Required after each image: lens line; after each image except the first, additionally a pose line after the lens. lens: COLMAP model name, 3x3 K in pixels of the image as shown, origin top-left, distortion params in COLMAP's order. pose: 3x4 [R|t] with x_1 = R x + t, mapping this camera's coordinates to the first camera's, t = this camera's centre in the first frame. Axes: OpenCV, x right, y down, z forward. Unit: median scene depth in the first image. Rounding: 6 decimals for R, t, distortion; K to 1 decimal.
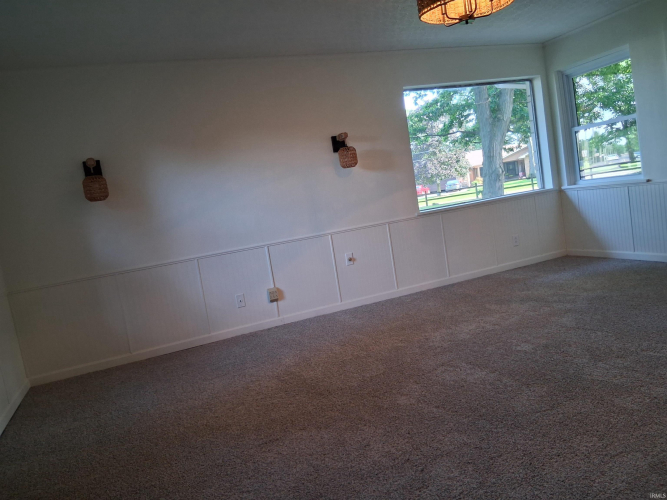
lens RADIAL K [[504.7, 0, 336.3], [0, 504.7, 247.9], [0, 0, 1]] dist [0.093581, -0.168212]
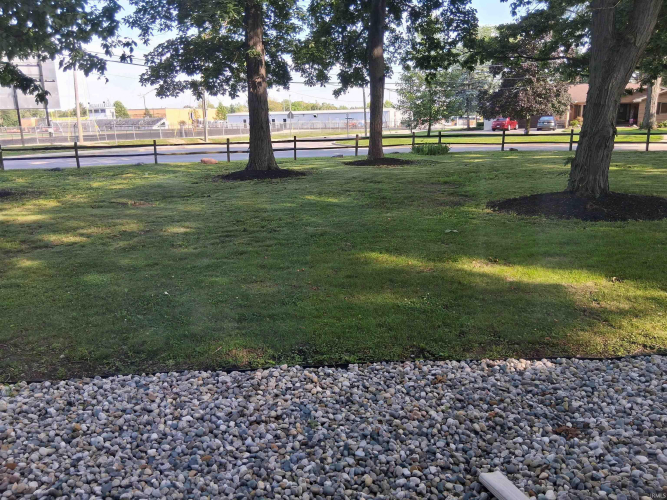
lens RADIAL K [[504.7, 0, 336.3], [0, 504.7, 247.9], [0, 0, 1]] dist [0.093581, -0.168212]
pose [[0.978358, 0.168319, -0.120354, 0.039181], [-0.146023, 0.973723, 0.174761, -0.029066], [0.146607, -0.153405, 0.977227, 0.132730]]
